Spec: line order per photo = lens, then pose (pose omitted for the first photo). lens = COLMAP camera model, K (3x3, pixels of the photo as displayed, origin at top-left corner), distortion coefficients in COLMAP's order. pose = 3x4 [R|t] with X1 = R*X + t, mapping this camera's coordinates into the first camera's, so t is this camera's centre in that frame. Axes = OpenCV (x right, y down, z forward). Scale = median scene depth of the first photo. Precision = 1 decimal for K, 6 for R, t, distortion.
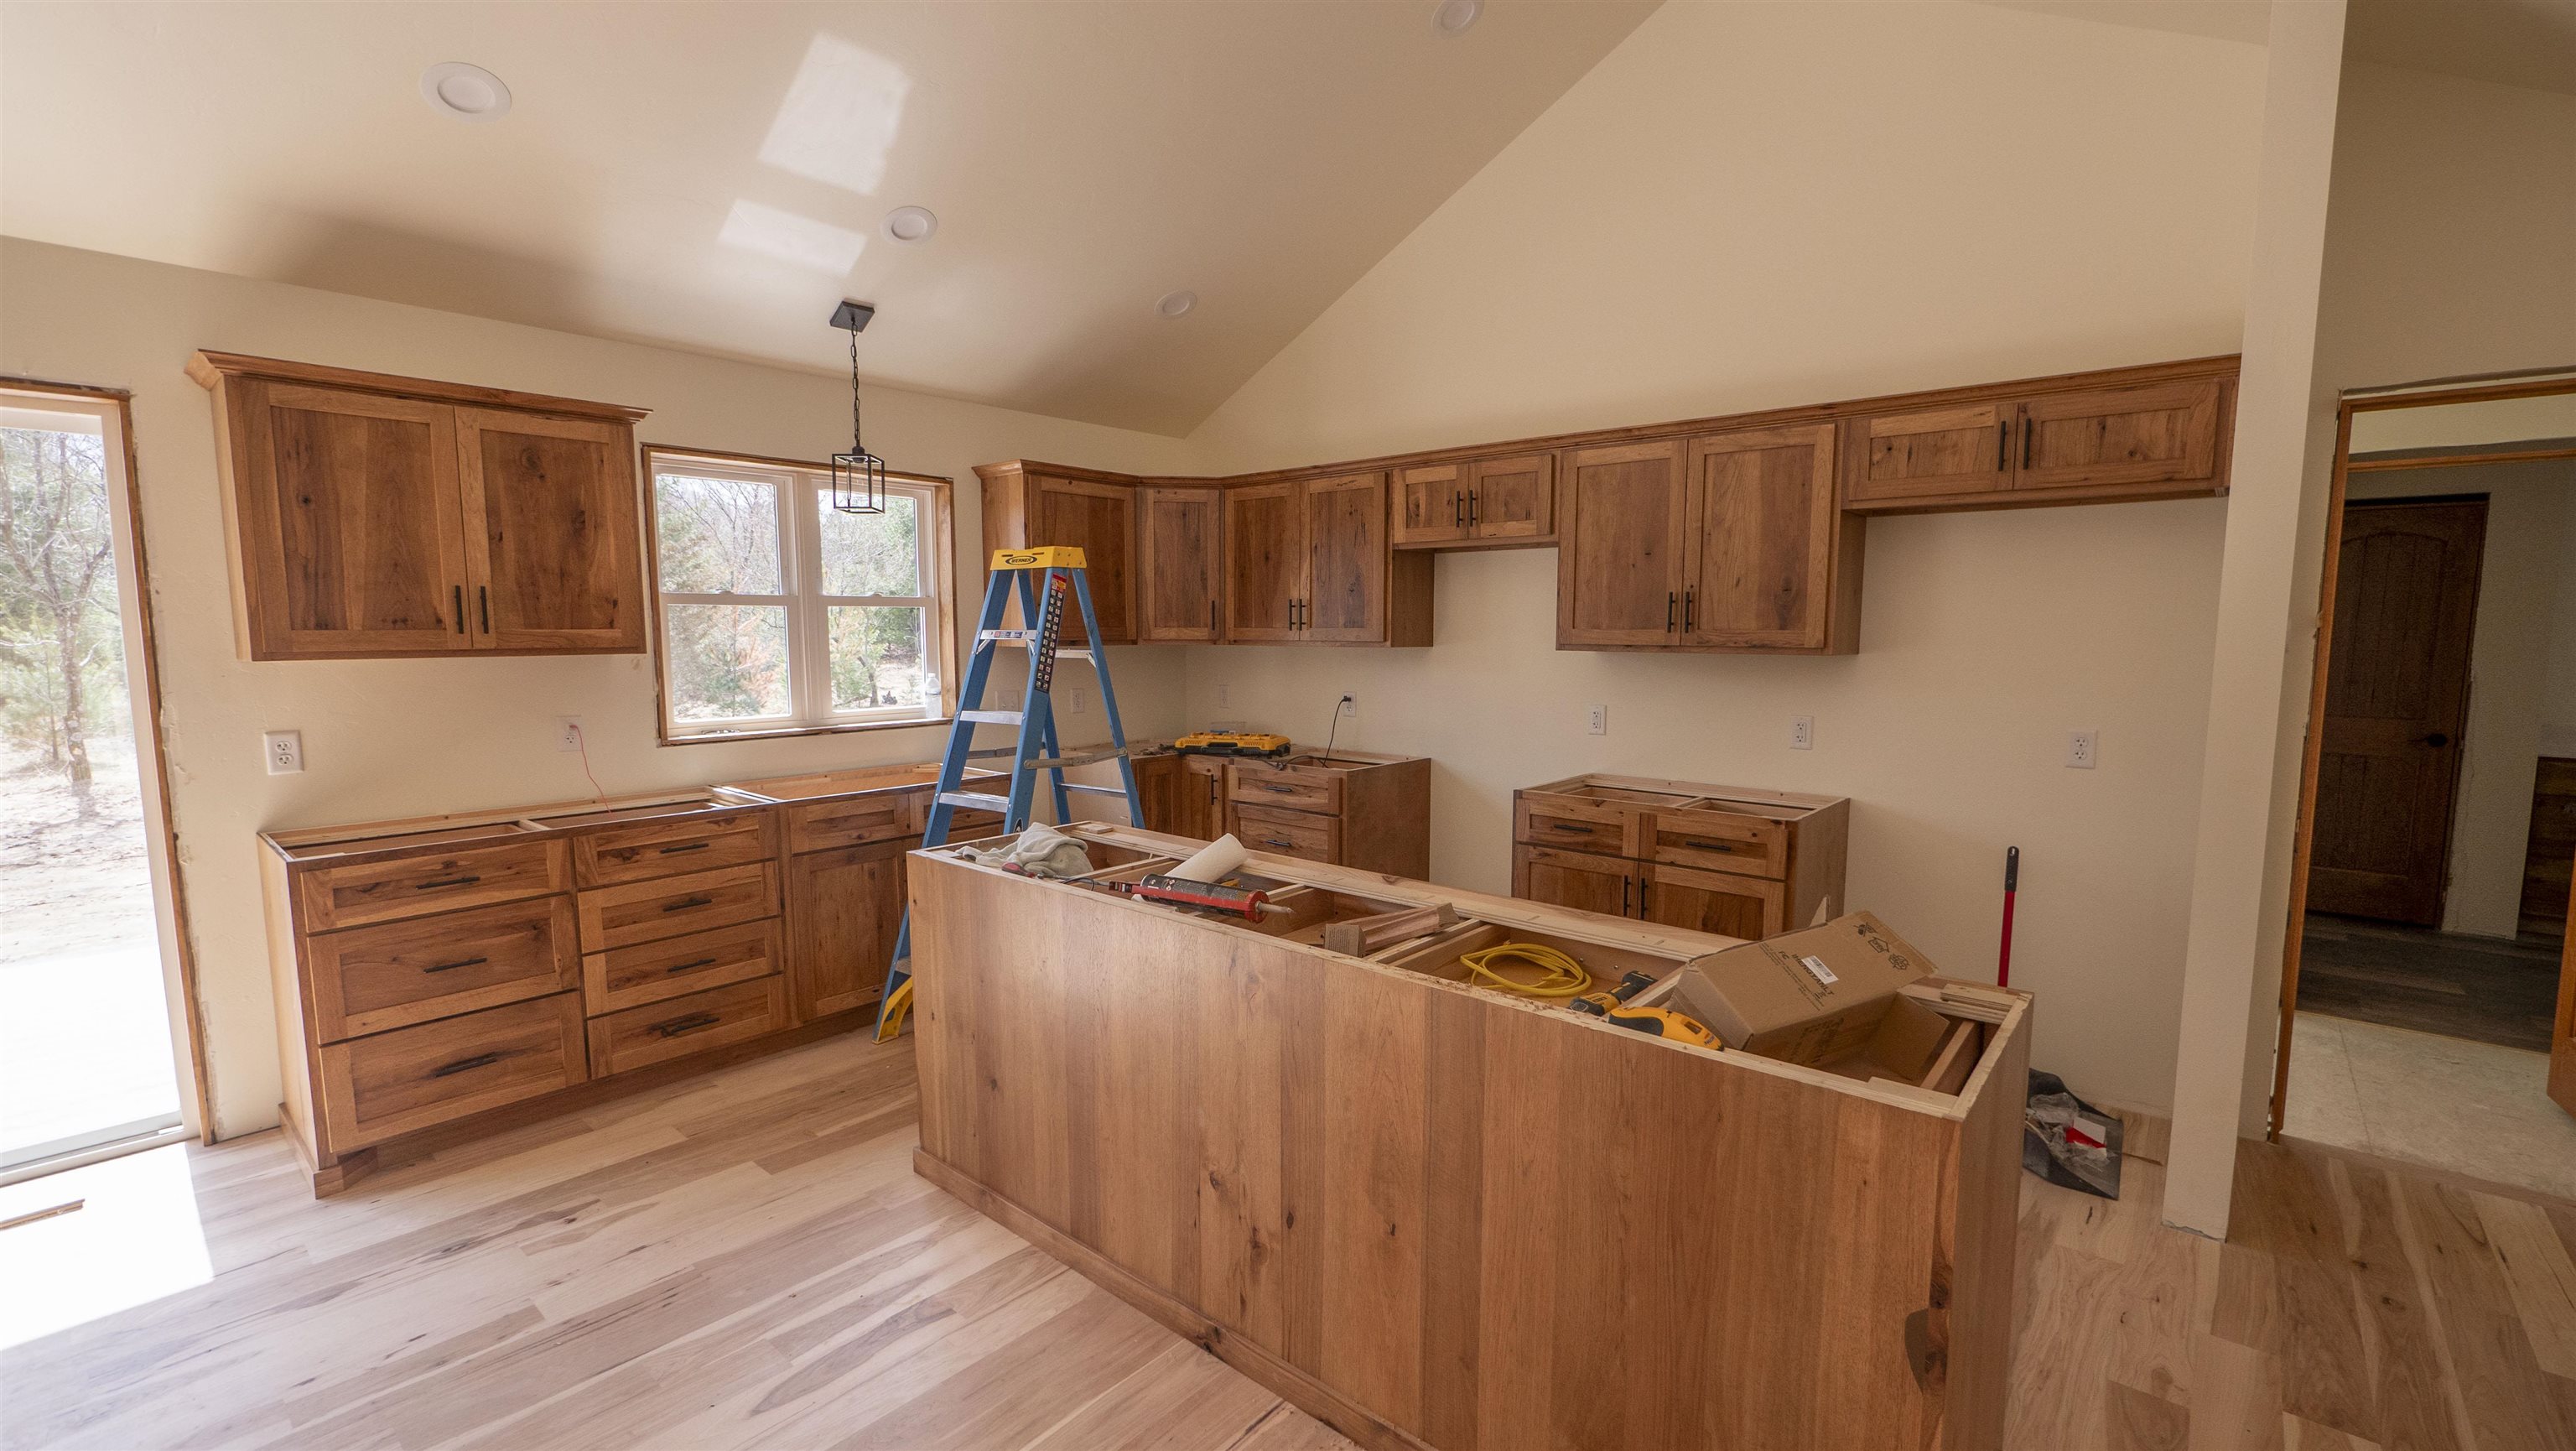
lens RADIAL K [[1102.7, 0, 1290.3], [0, 1102.7, 729.6], [0, 0, 1]] dist [-0.010678, 0.000425]
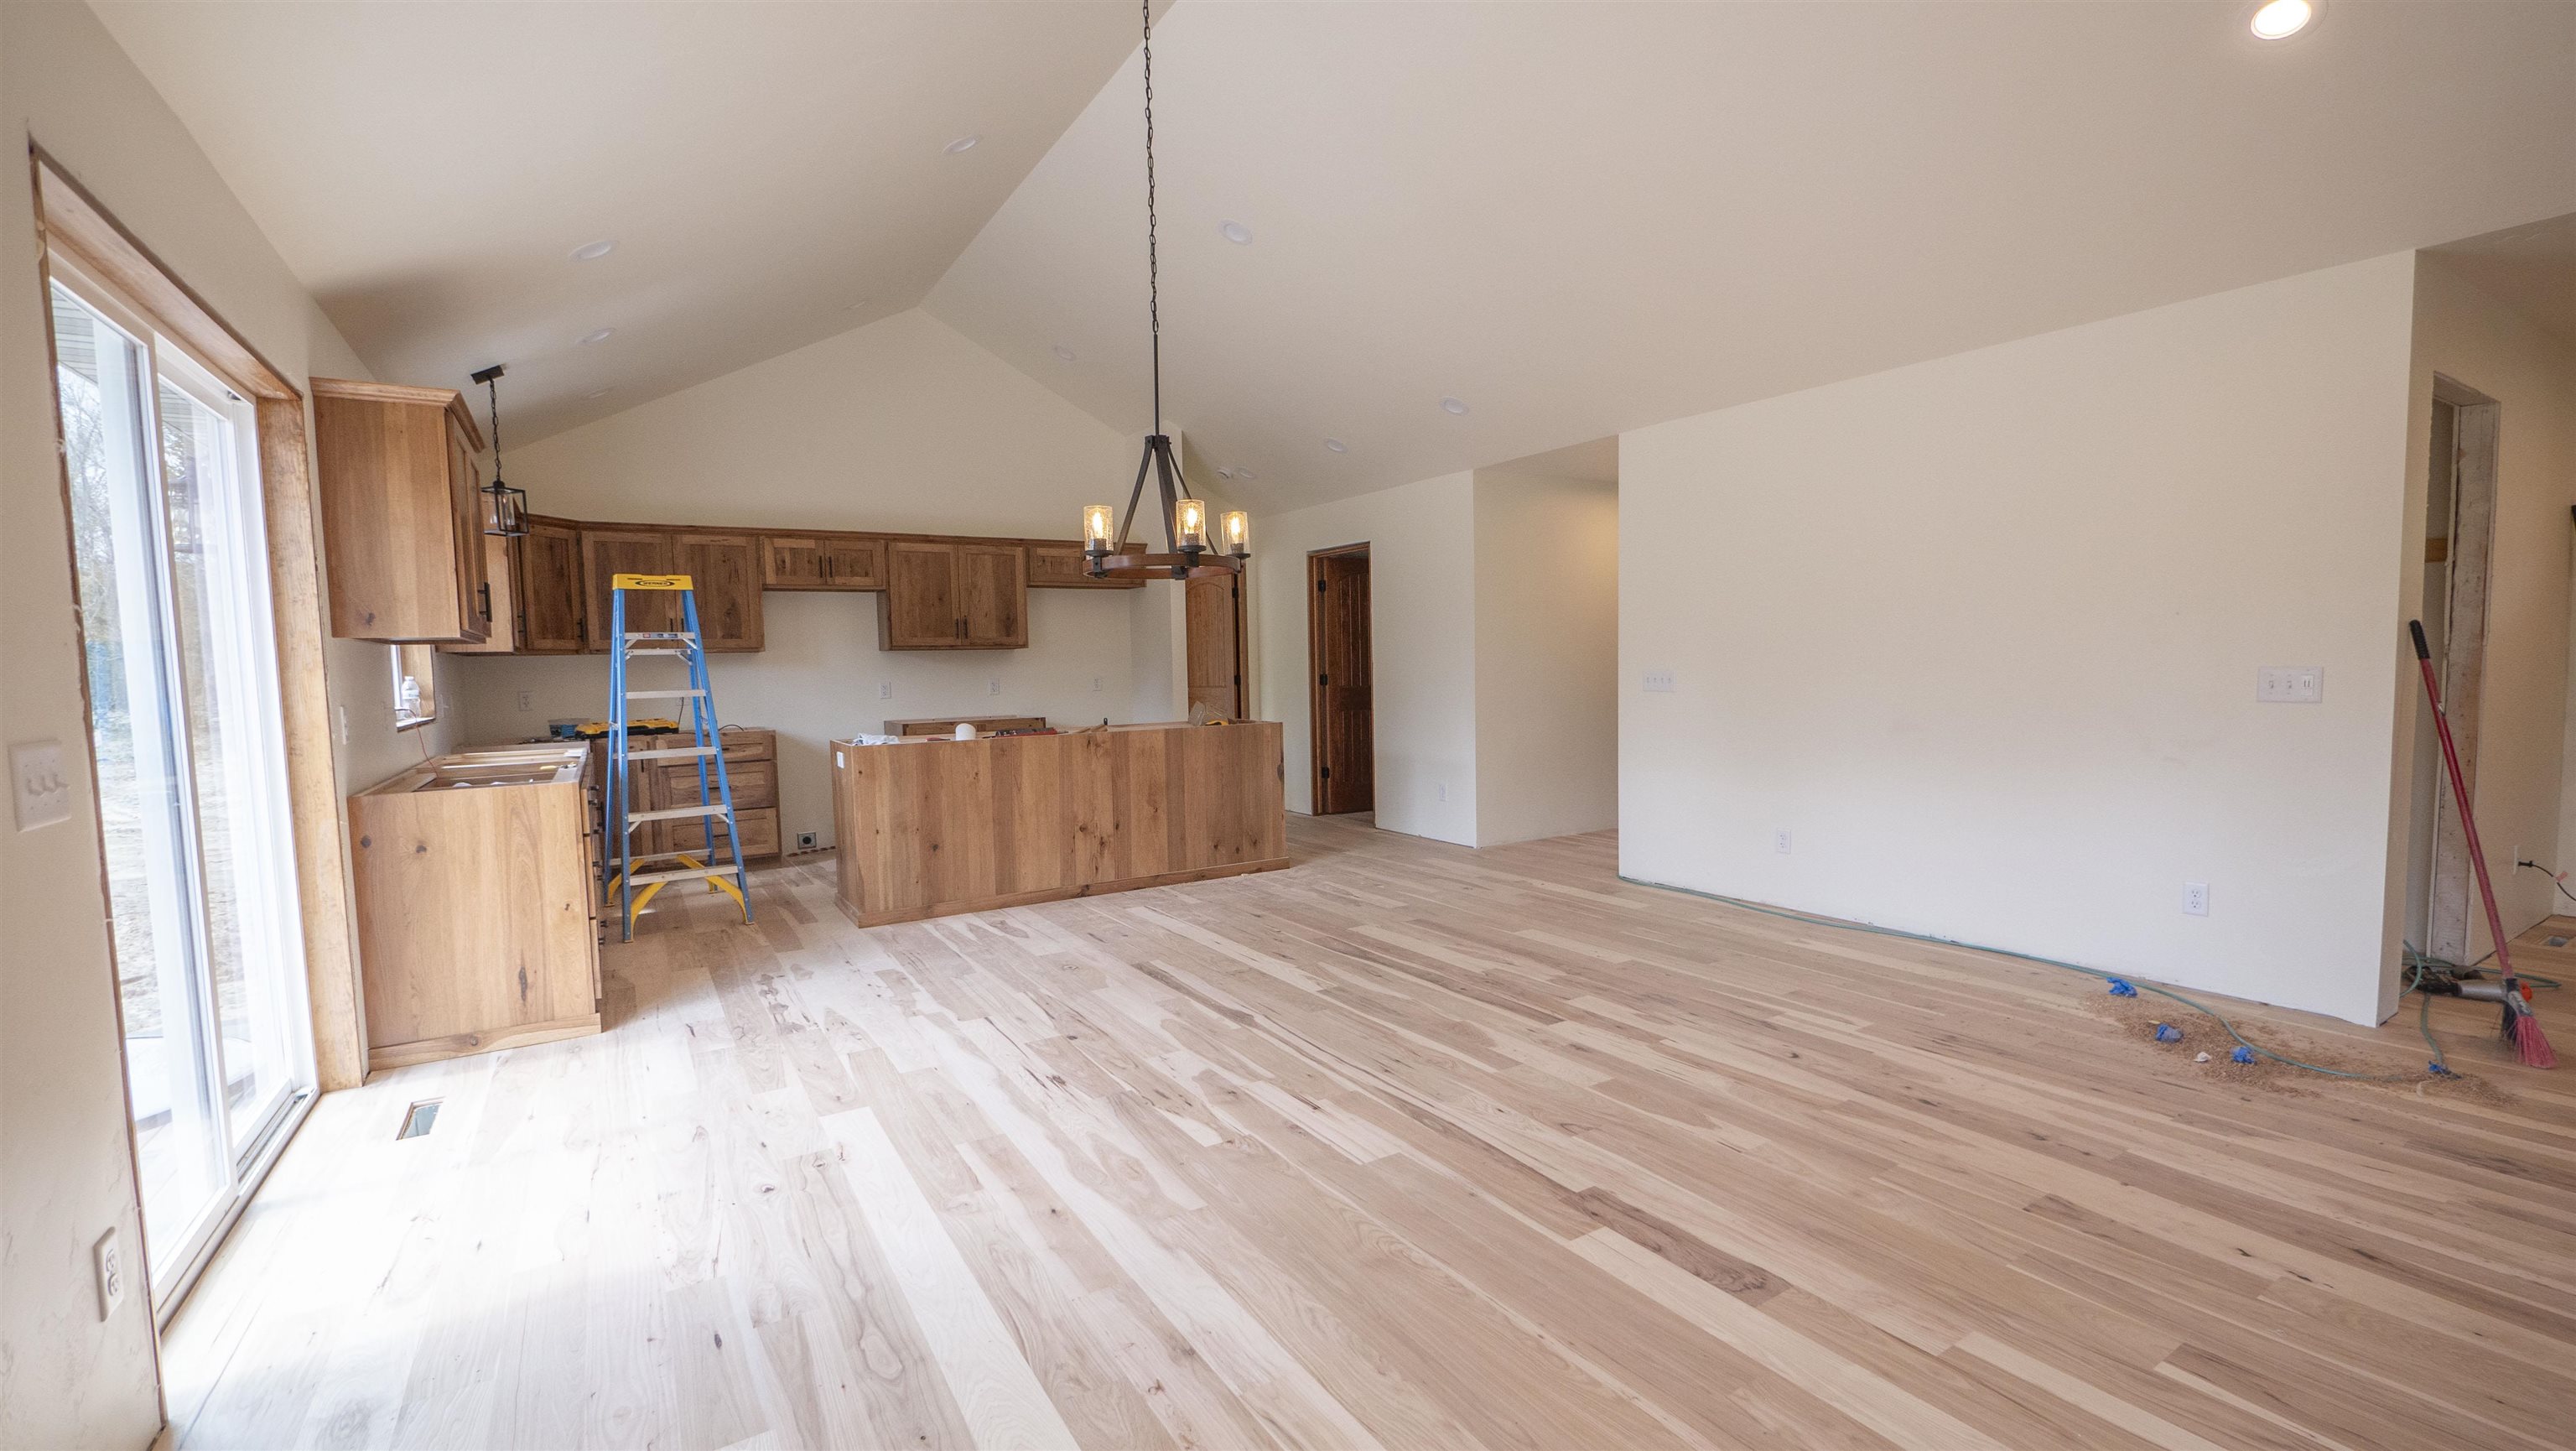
lens RADIAL K [[1102.7, 0, 1292.5], [0, 1102.7, 737.0], [0, 0, 1]] dist [-0.010678, 0.000425]
pose [[0.299533, -0.068864, 0.951597, -1.335881], [0.113718, 0.992859, 0.036055, 0.083353], [-0.947284, 0.097414, 0.305225, -0.174331]]
